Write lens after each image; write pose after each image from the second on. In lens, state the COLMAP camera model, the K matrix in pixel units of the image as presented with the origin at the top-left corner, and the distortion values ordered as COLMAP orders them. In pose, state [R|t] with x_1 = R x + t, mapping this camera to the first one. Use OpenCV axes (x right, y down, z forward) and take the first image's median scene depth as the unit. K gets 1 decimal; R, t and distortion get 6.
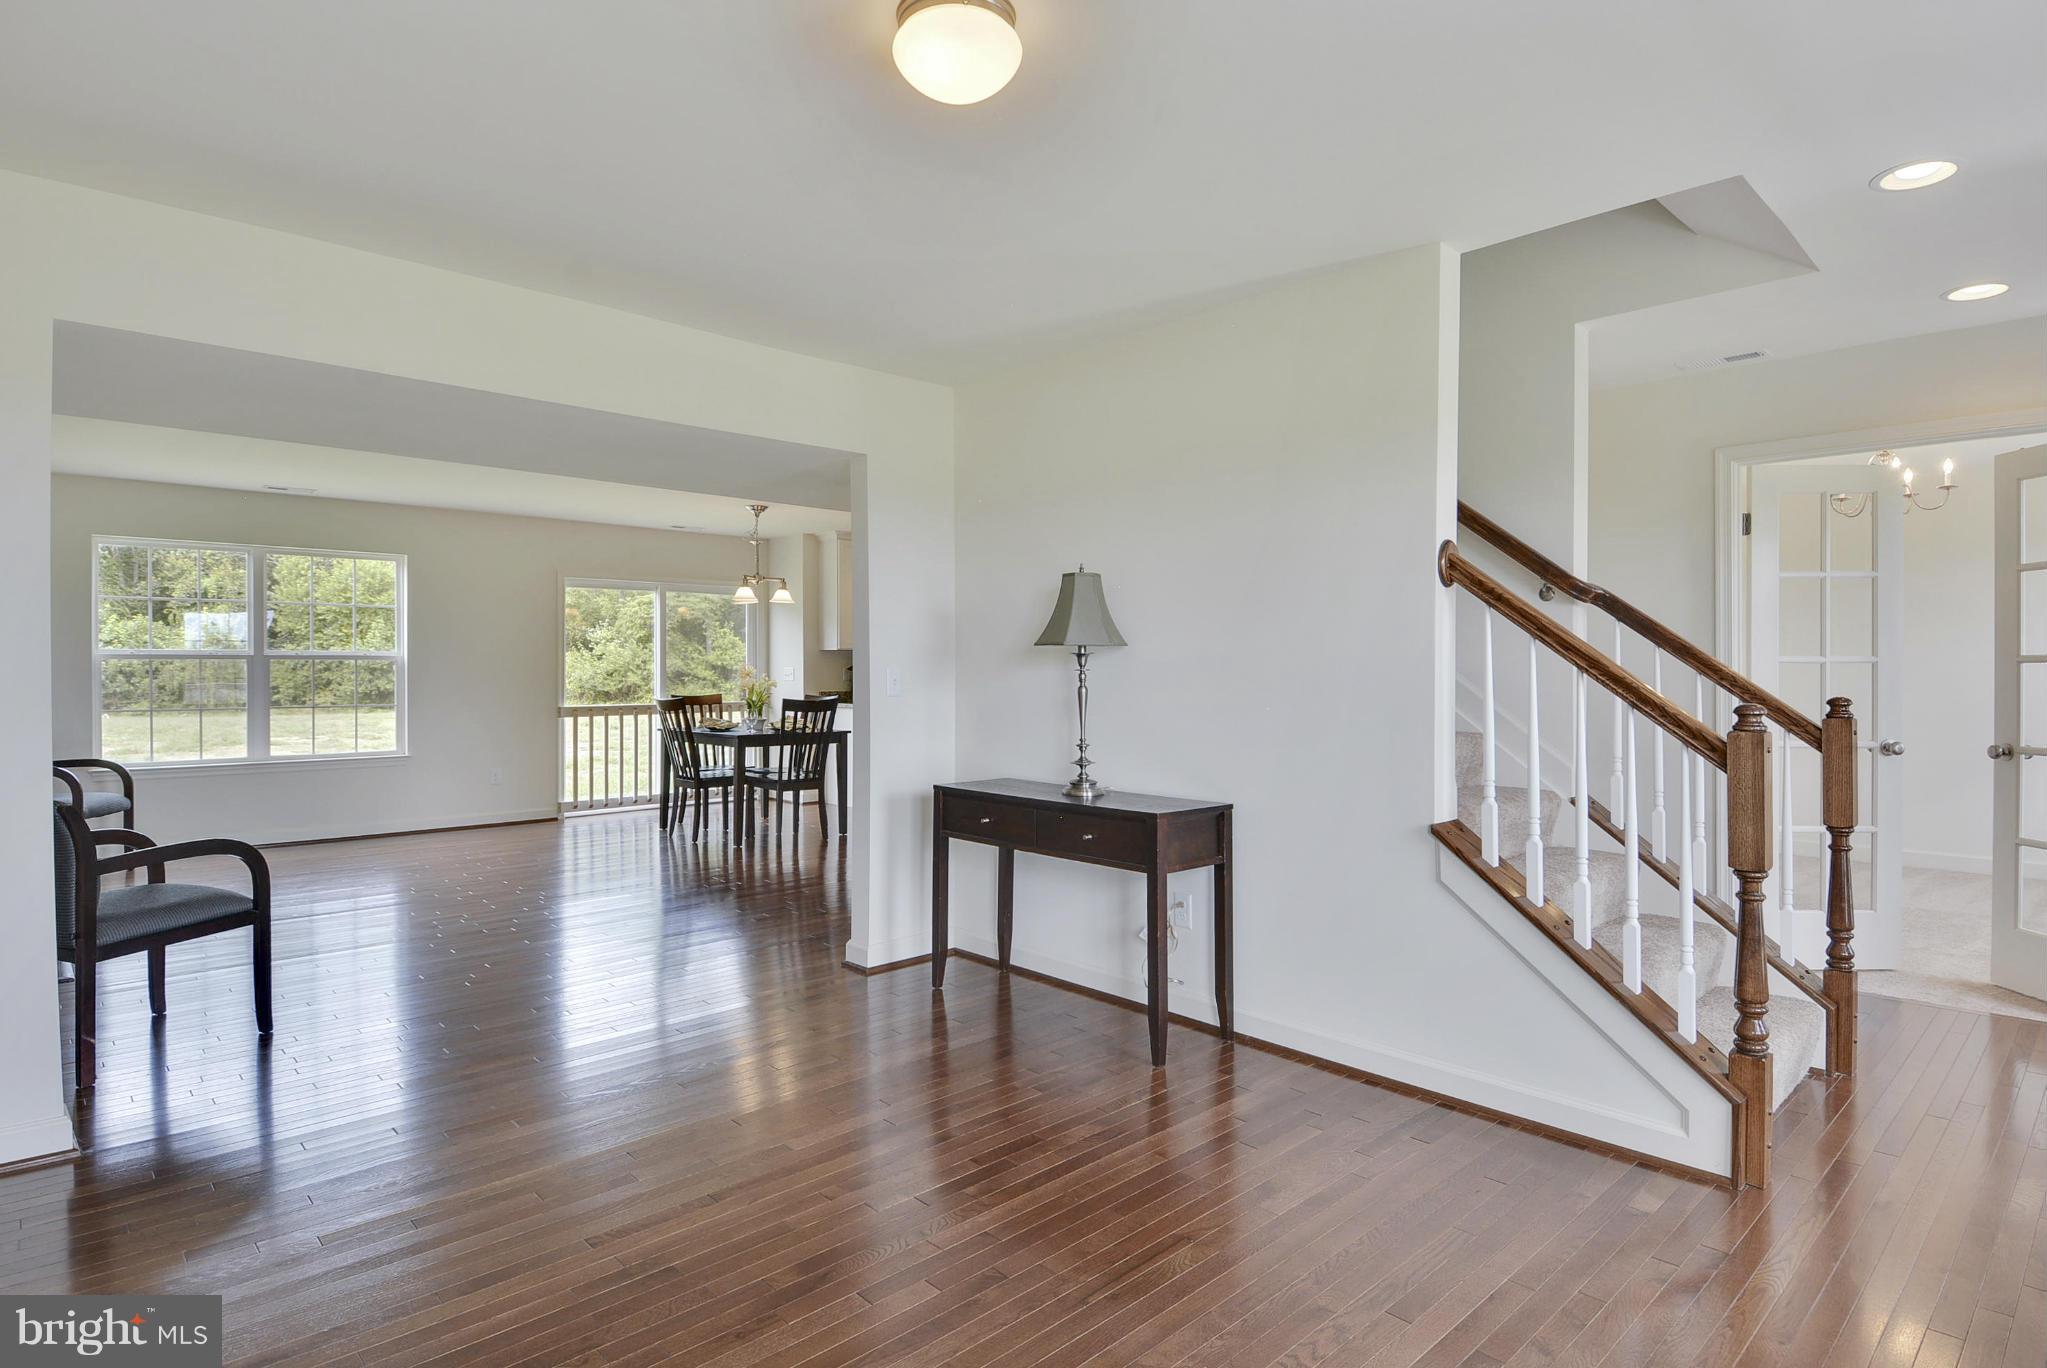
lens RADIAL K [[1064.4, 0, 1019.5], [0, 1064.4, 660.1], [0, 0, 1]] dist [-0.012687, -0.002221]
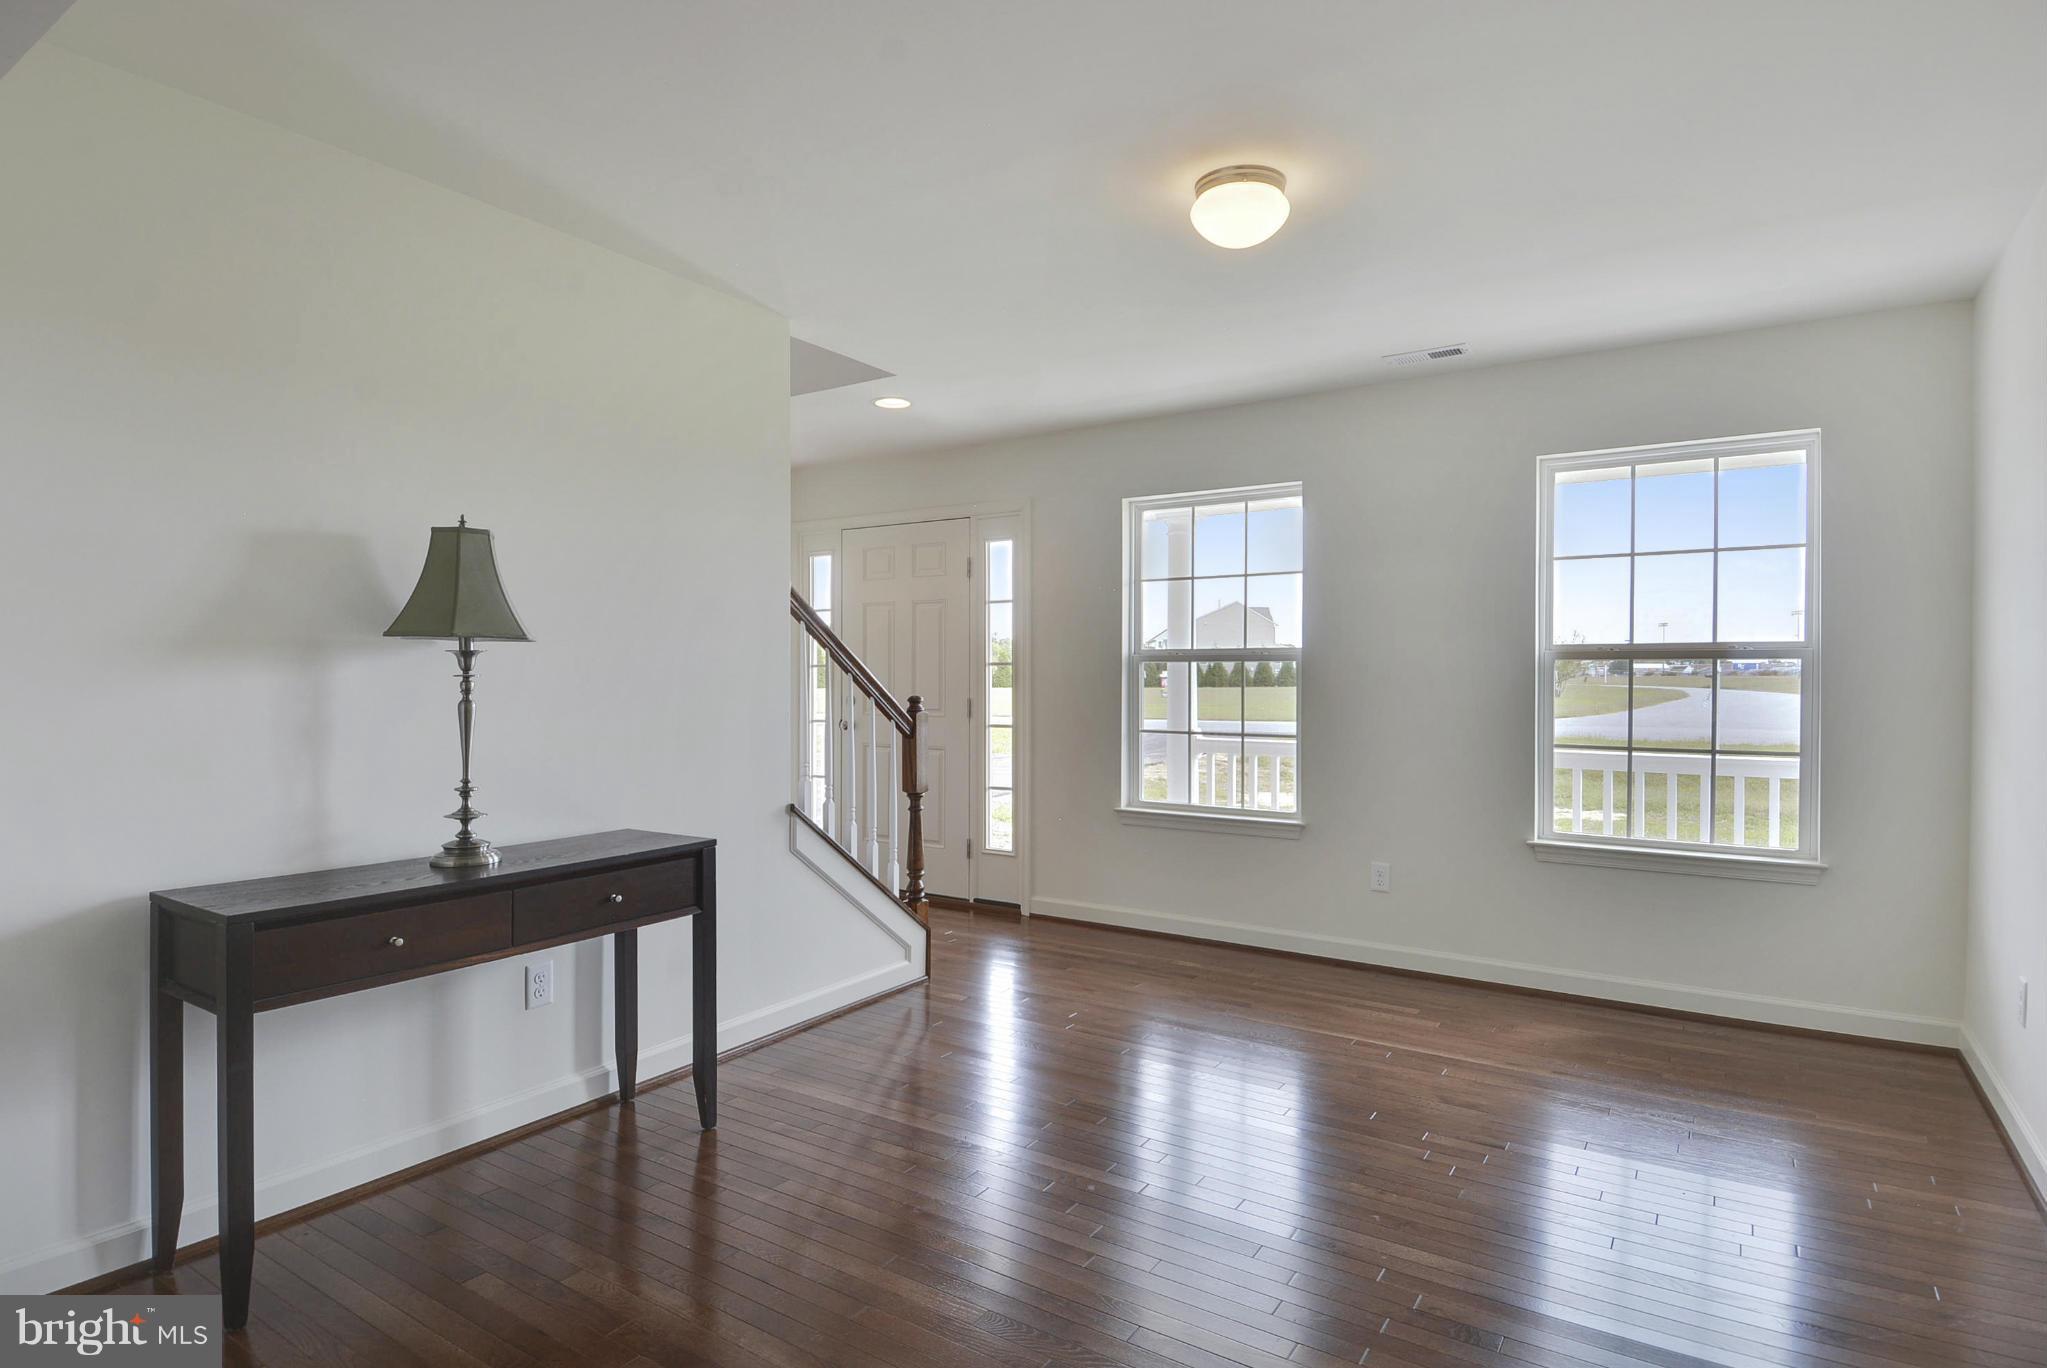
lens RADIAL K [[1064.4, 0, 1027.6], [0, 1064.4, 688.1], [0, 0, 1]] dist [-0.012687, -0.002221]
pose [[-0.222160, -0.000322, 0.975010, -0.665608], [-0.011389, 0.999933, -0.002265, 0.014574], [-0.974944, -0.011608, -0.222149, 0.802452]]
